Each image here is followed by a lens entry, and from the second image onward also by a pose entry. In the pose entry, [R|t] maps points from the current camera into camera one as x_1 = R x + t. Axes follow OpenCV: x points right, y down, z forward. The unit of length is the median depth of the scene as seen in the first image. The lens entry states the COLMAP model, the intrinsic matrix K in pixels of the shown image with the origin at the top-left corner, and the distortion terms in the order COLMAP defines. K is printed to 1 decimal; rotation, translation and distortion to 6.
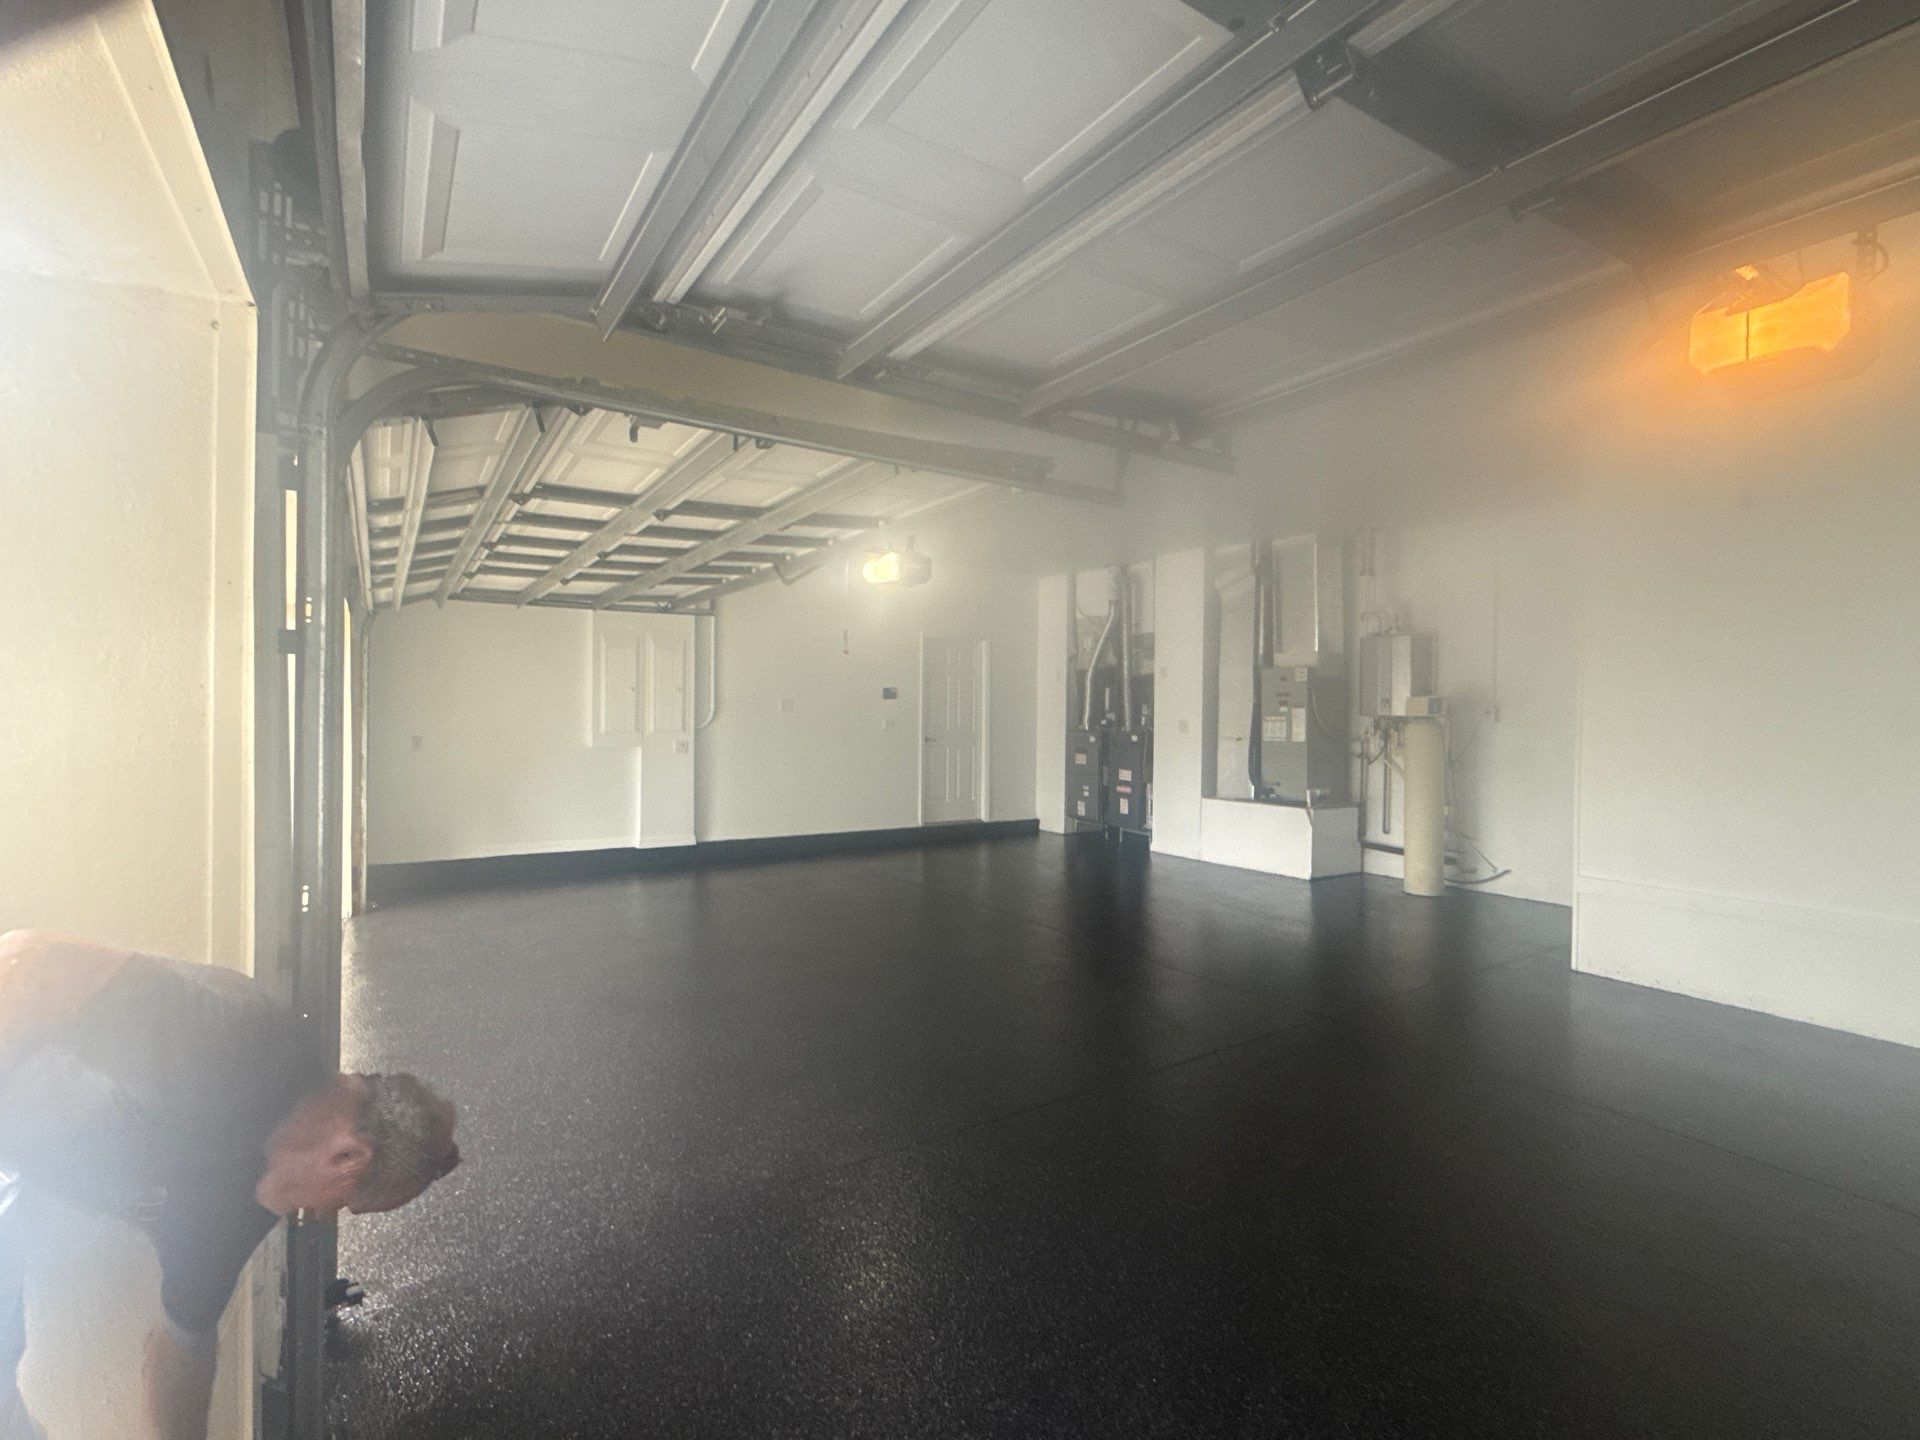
lens RADIAL K [[899.1, 0, 951.1], [0, 899.1, 721.9], [0, 0, 1]] dist [-0.008417, -0.001033]
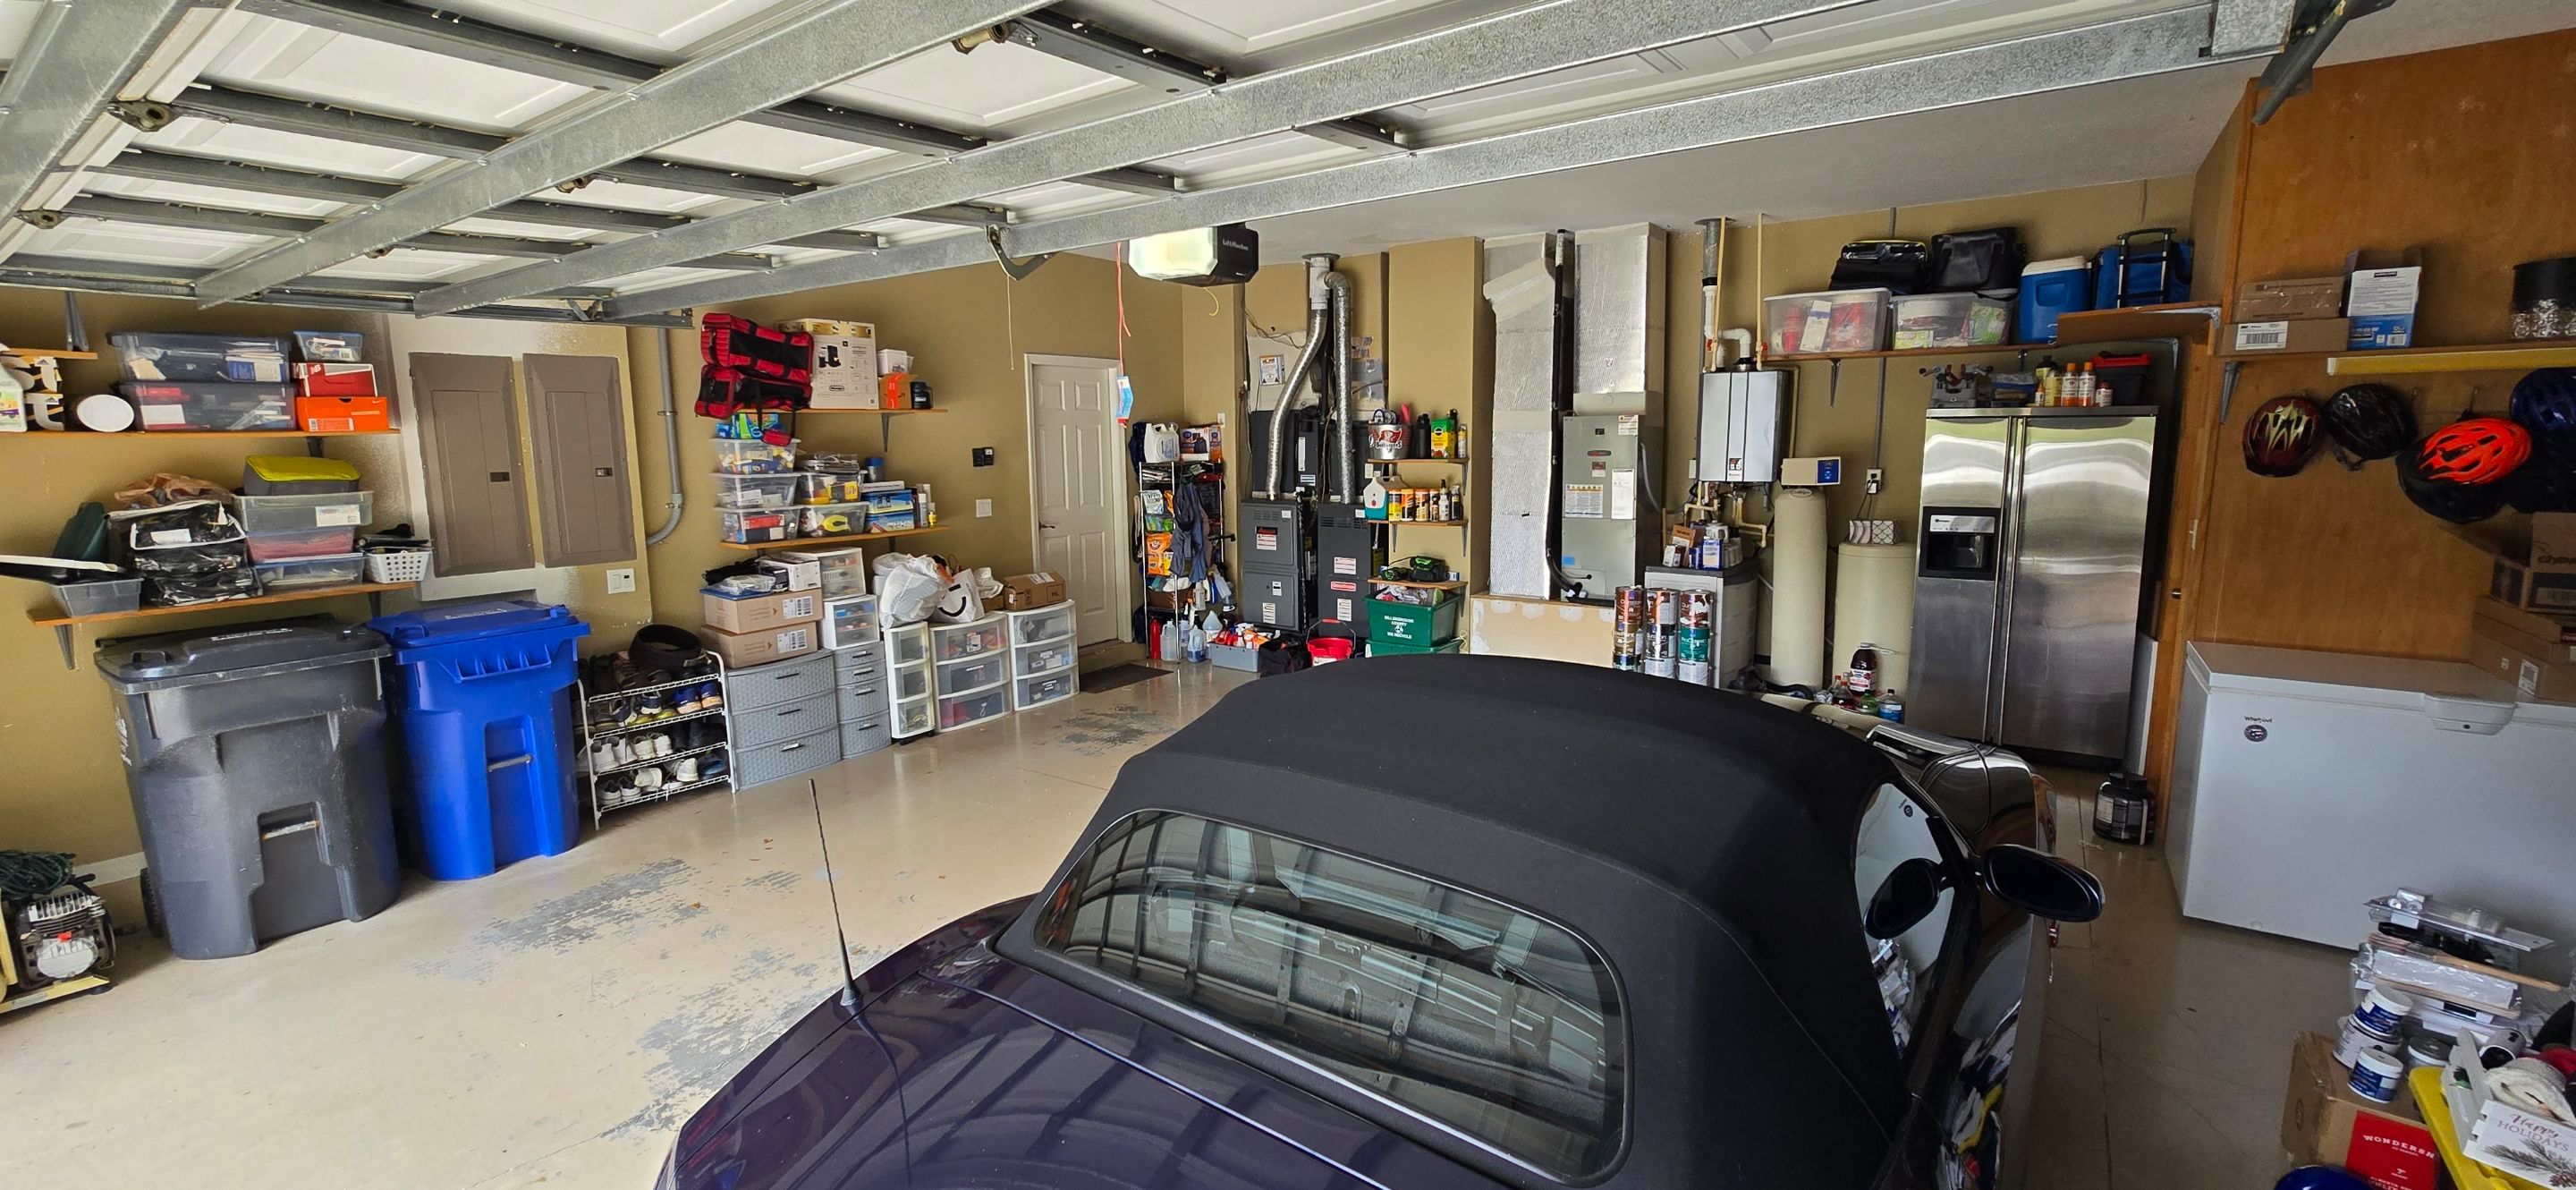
lens RADIAL K [[1057.3, 0, 1287.4], [0, 1057.3, 561.1], [0, 0, 1]] dist [0.002043, -0.000621]
pose [[0.929562, -0.064481, 0.362982, -0.169163], [0.023873, 0.993047, 0.115272, -0.046837], [-0.367891, -0.098487, 0.924639, 0.297727]]
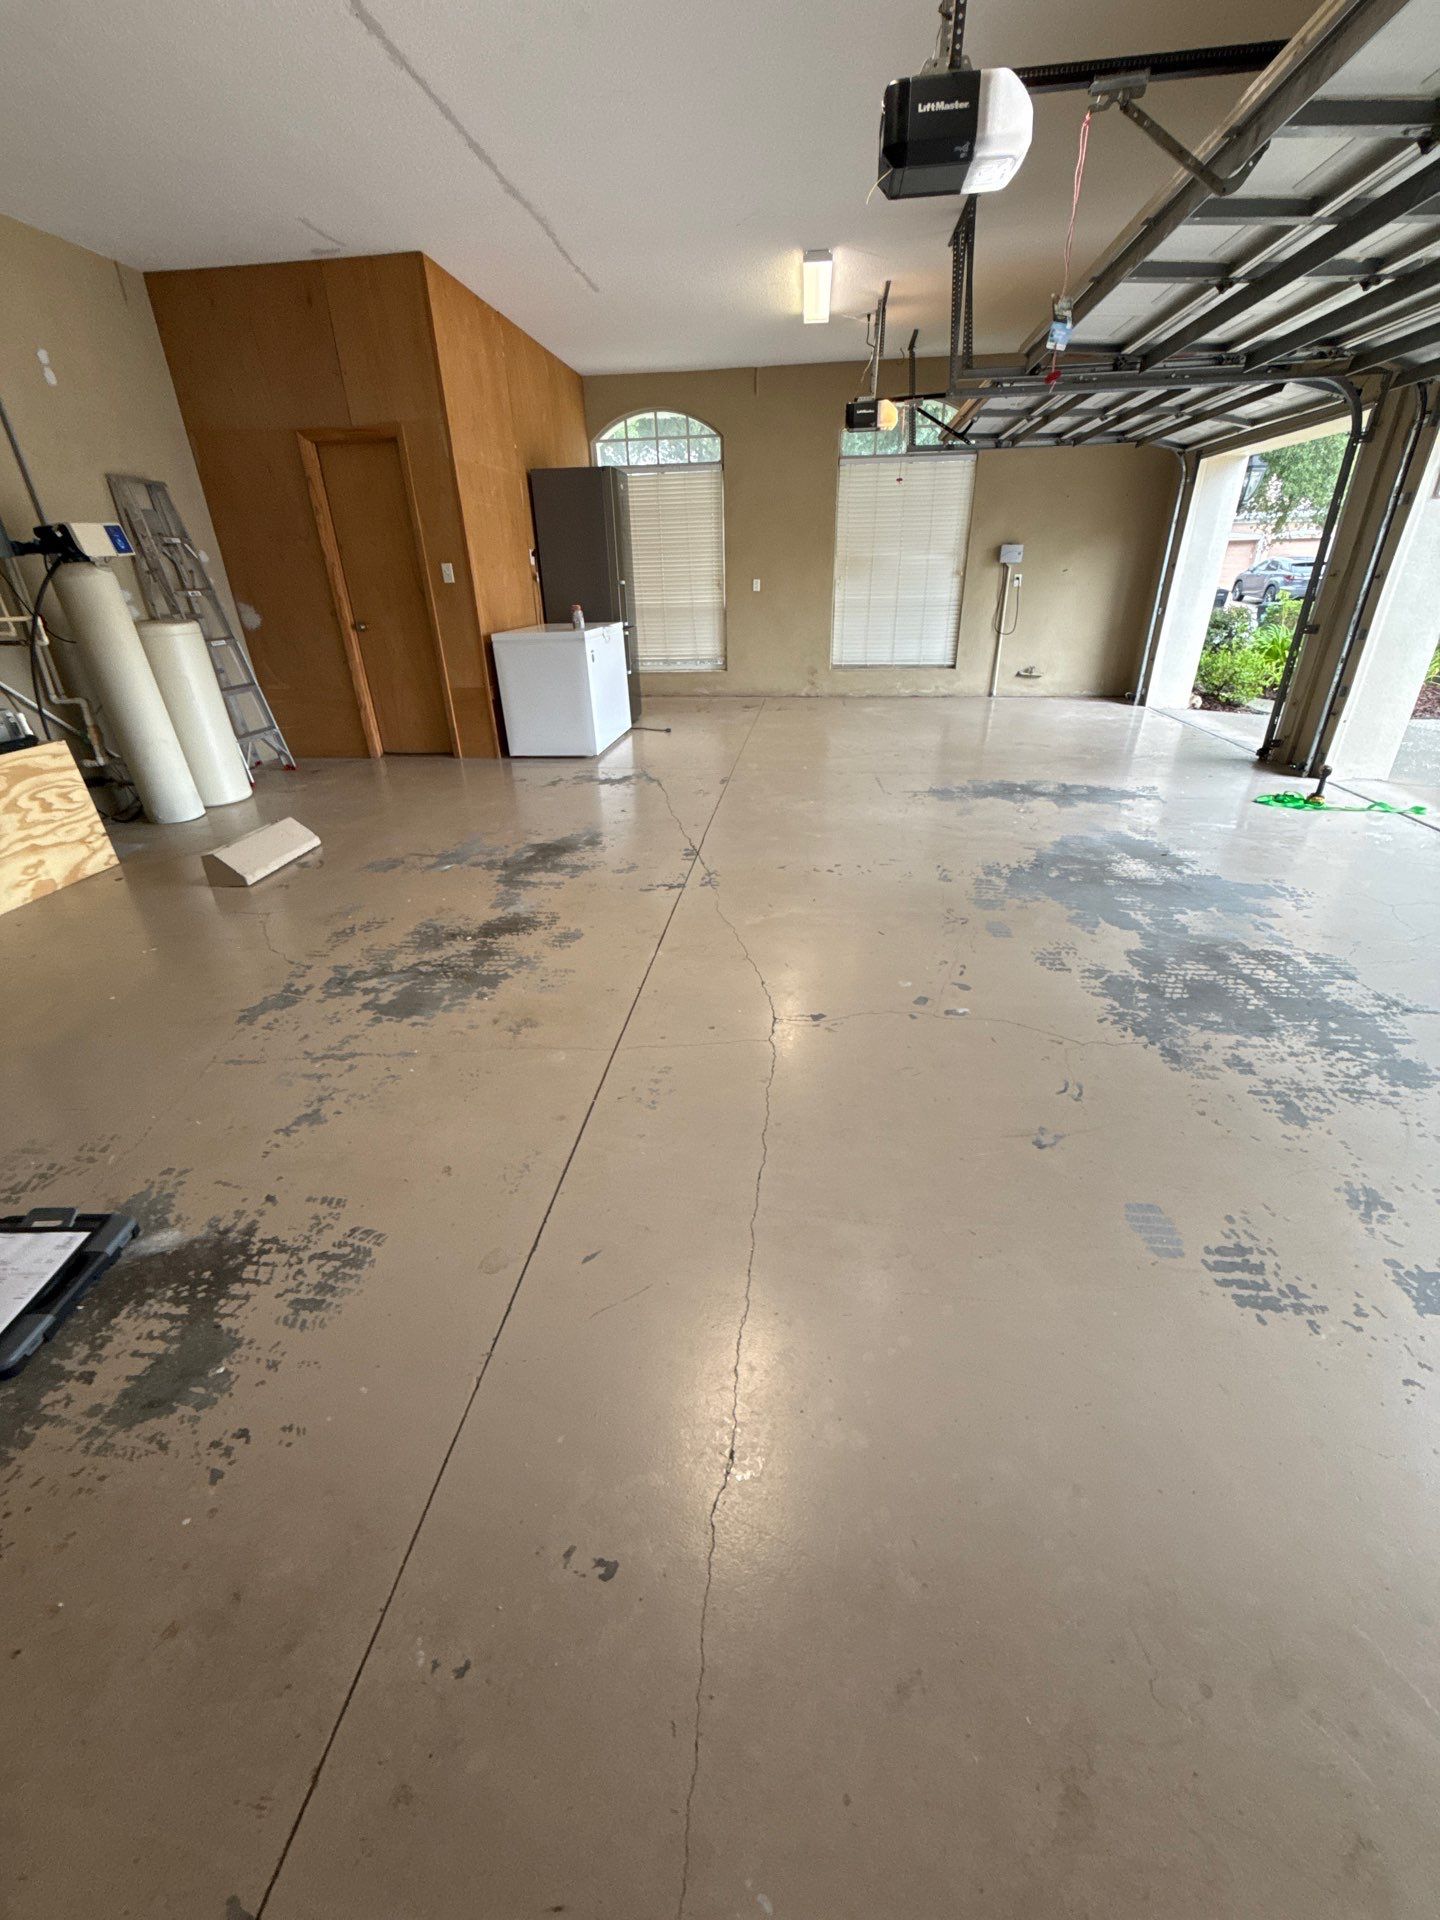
lens RADIAL K [[768.9, 0, 726.8], [0, 768.9, 956.6], [0, 0, 1]] dist [-0.000072, -0.000425]
pose [[-0.778635, -0.276516, 0.563264, -0.207957], [0.020606, 0.885913, 0.463394, 0.002177], [-0.627138, 0.372421, -0.684105, 1.045242]]
